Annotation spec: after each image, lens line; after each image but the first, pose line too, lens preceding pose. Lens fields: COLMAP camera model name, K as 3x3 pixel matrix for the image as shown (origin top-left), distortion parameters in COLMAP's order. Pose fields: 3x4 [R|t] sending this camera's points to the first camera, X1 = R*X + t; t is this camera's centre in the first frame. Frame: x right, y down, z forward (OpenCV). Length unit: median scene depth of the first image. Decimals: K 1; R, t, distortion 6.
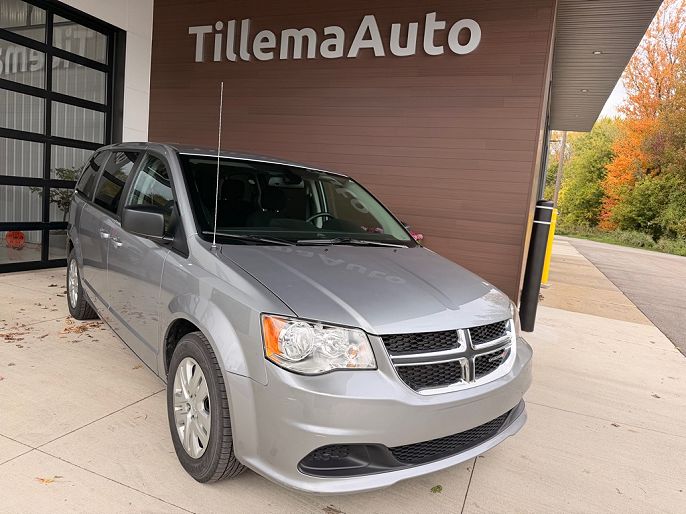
lens RADIAL K [[491.8, 0, 343.0], [0, 491.8, 257.0], [0, 0, 1]] dist [0.001274, -0.002891]
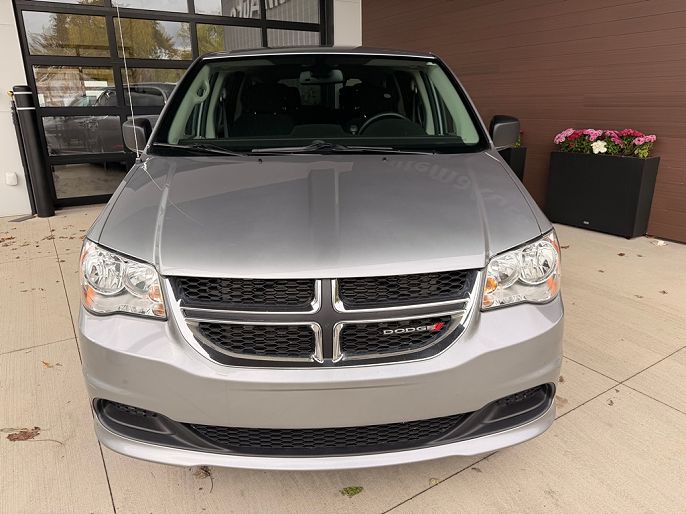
lens RADIAL K [[491.8, 0, 343.0], [0, 491.8, 257.0], [0, 0, 1]] dist [0.001274, -0.002891]
pose [[0.820387, 0.074910, -0.566881, 0.563566], [0.020706, 0.986839, 0.160372, 0.015849], [0.571434, -0.143305, 0.808039, 0.456811]]
